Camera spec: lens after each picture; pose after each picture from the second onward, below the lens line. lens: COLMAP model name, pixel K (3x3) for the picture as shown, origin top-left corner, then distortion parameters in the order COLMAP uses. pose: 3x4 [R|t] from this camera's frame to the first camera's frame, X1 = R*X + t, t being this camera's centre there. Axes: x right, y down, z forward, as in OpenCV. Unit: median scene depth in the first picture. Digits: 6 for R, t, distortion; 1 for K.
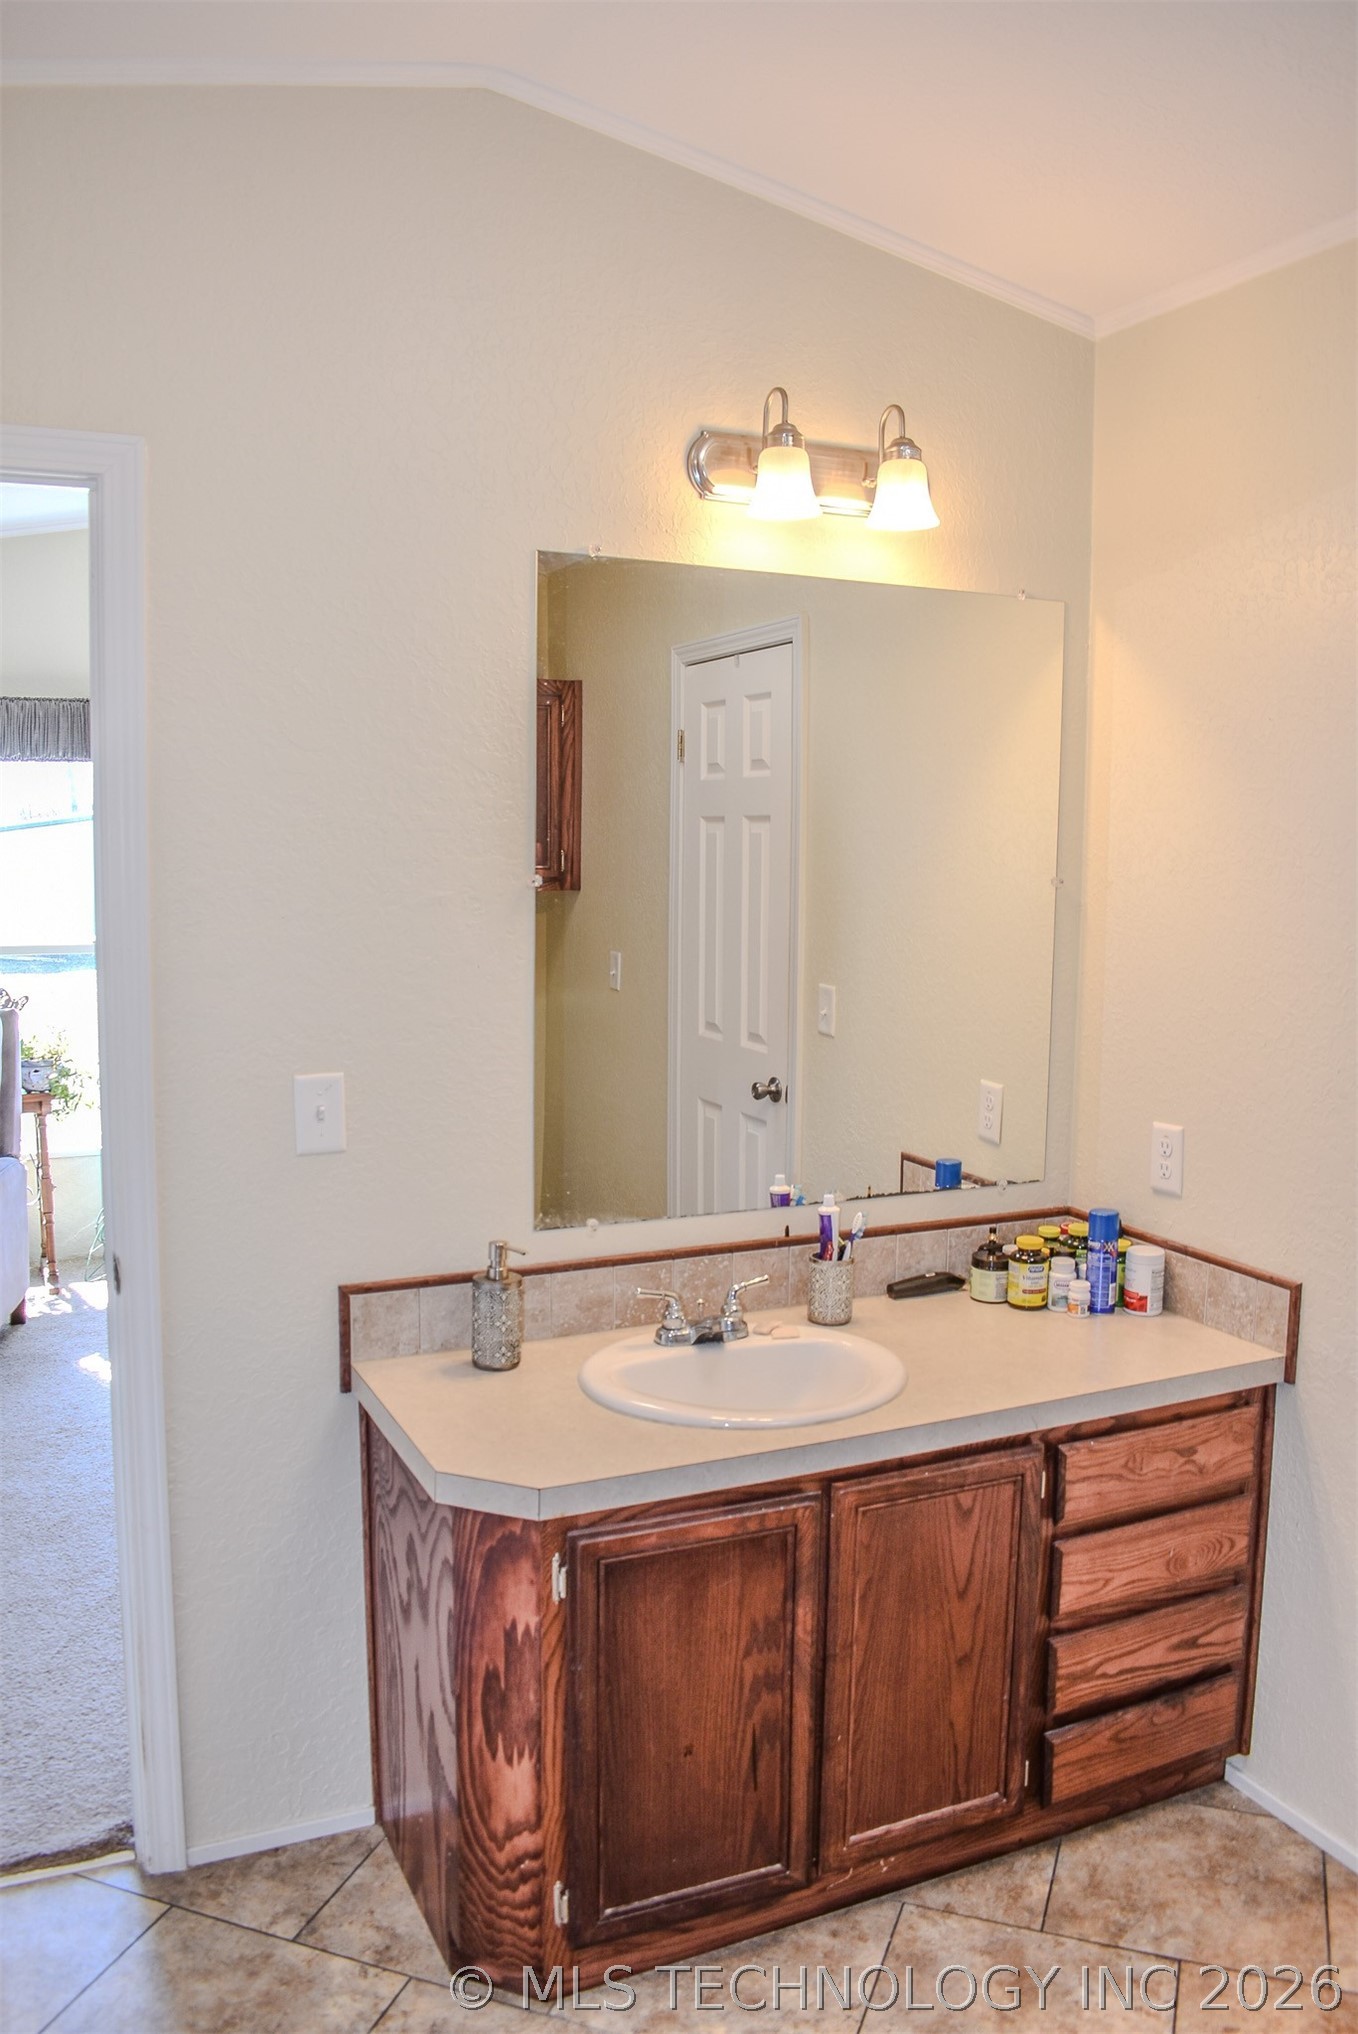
lens RADIAL K [[1637.7, 0, 679.0], [0, 1637.7, 1017.0], [0, 0, 1]] dist [-0.092974, 0.012654]
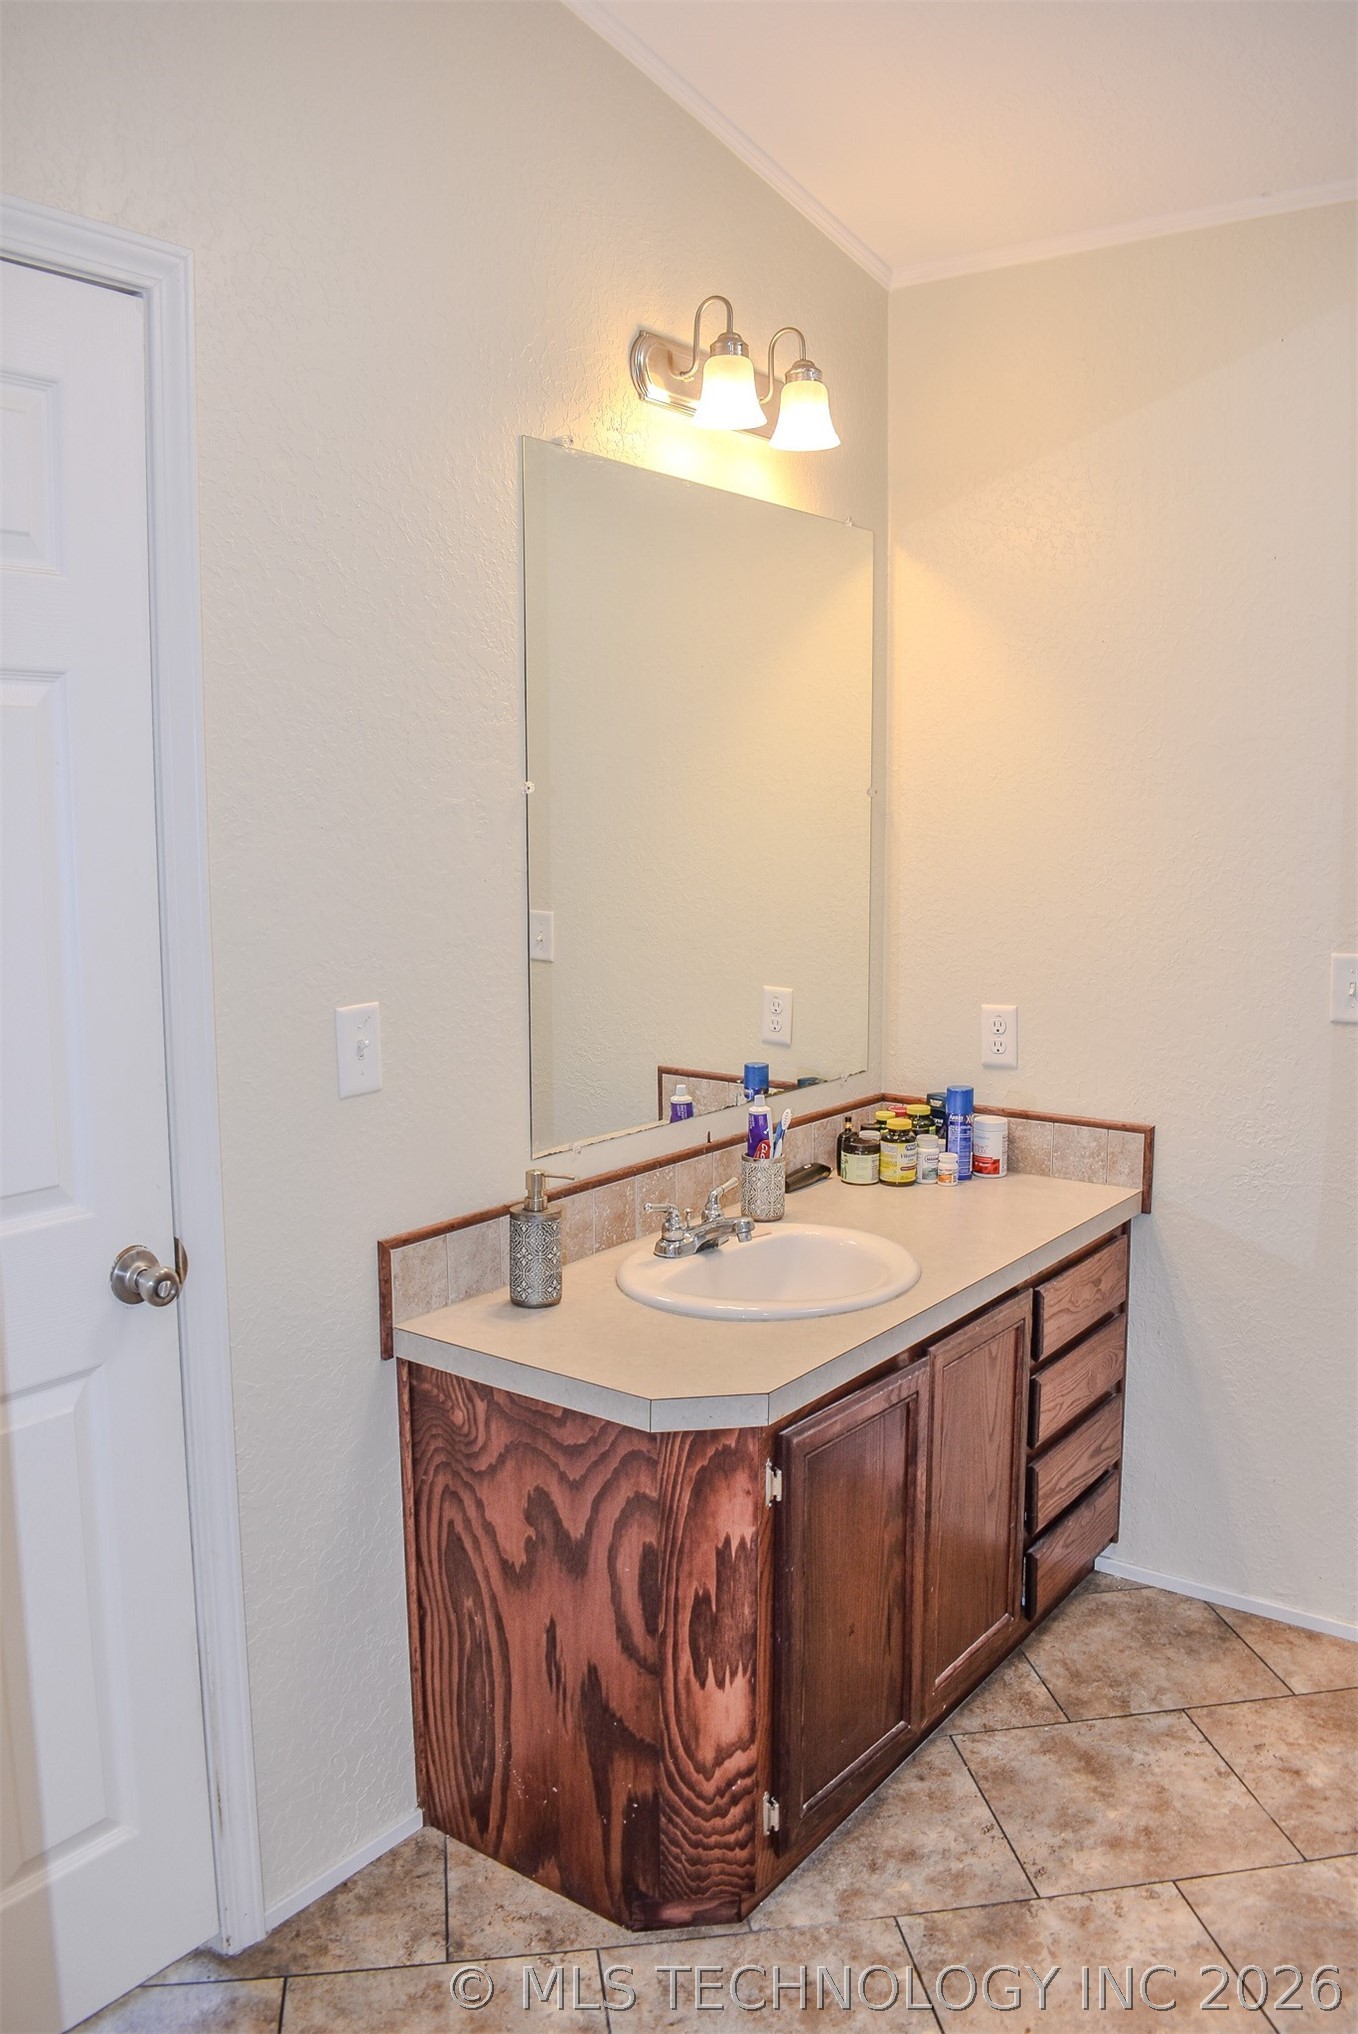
lens RADIAL K [[1637.7, 0, 679.0], [0, 1637.7, 1017.0], [0, 0, 1]] dist [-0.092974, 0.012654]
pose [[0.873797, -0.075586, 0.480380, -0.495715], [0.064579, 0.997133, 0.039428, 0.017821], [-0.481983, -0.003430, 0.876174, 0.137431]]
